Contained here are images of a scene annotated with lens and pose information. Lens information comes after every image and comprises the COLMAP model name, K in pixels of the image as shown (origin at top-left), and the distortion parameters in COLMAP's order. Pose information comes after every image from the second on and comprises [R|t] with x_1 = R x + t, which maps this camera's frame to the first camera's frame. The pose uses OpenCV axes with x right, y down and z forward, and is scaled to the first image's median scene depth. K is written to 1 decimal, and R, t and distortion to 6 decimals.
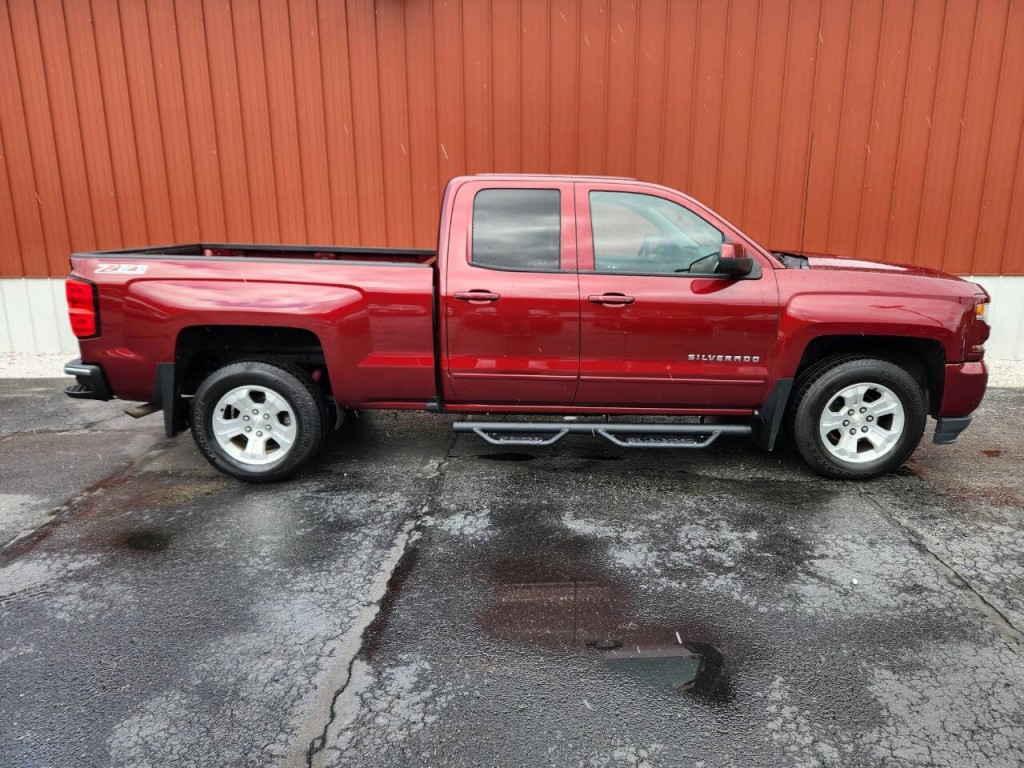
lens RADIAL K [[688.1, 0, 508.2], [0, 688.1, 391.5], [0, 0, 1]] dist [0.055813, -0.046238]
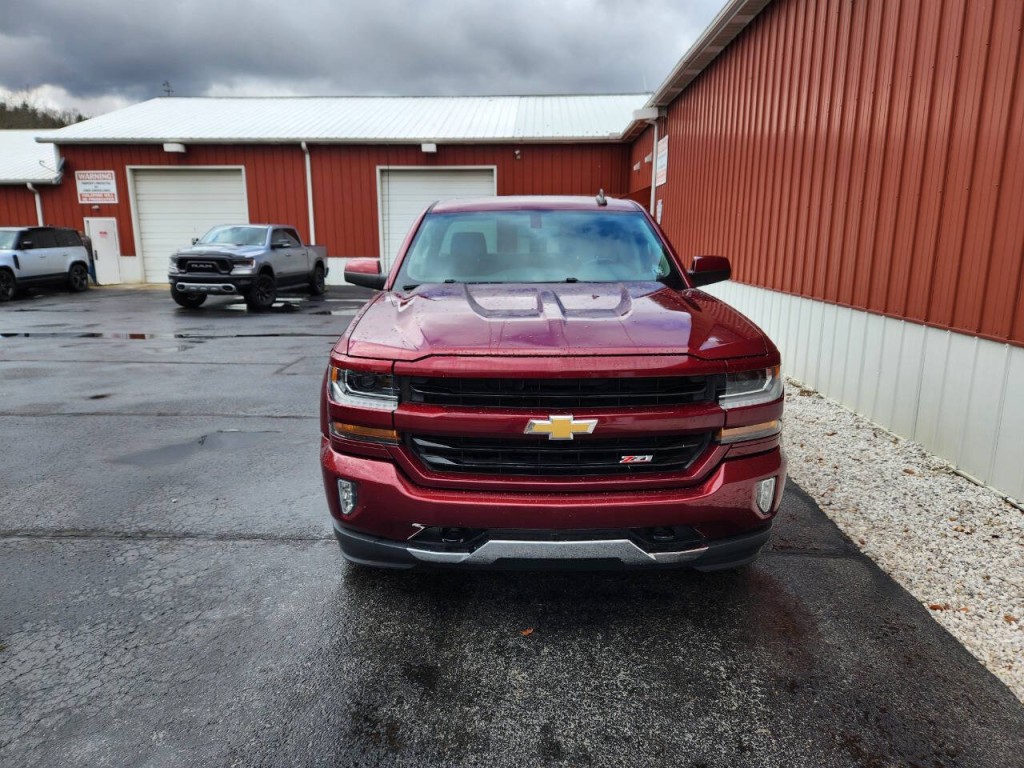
lens RADIAL K [[688.1, 0, 502.8], [0, 688.1, 375.6], [0, 0, 1]] dist [0.055813, -0.046238]
pose [[0.007963, 0.202651, -0.979219, 1.546596], [-0.238317, 0.951418, 0.194960, -0.329767], [0.971155, 0.231812, 0.055871, 1.290945]]
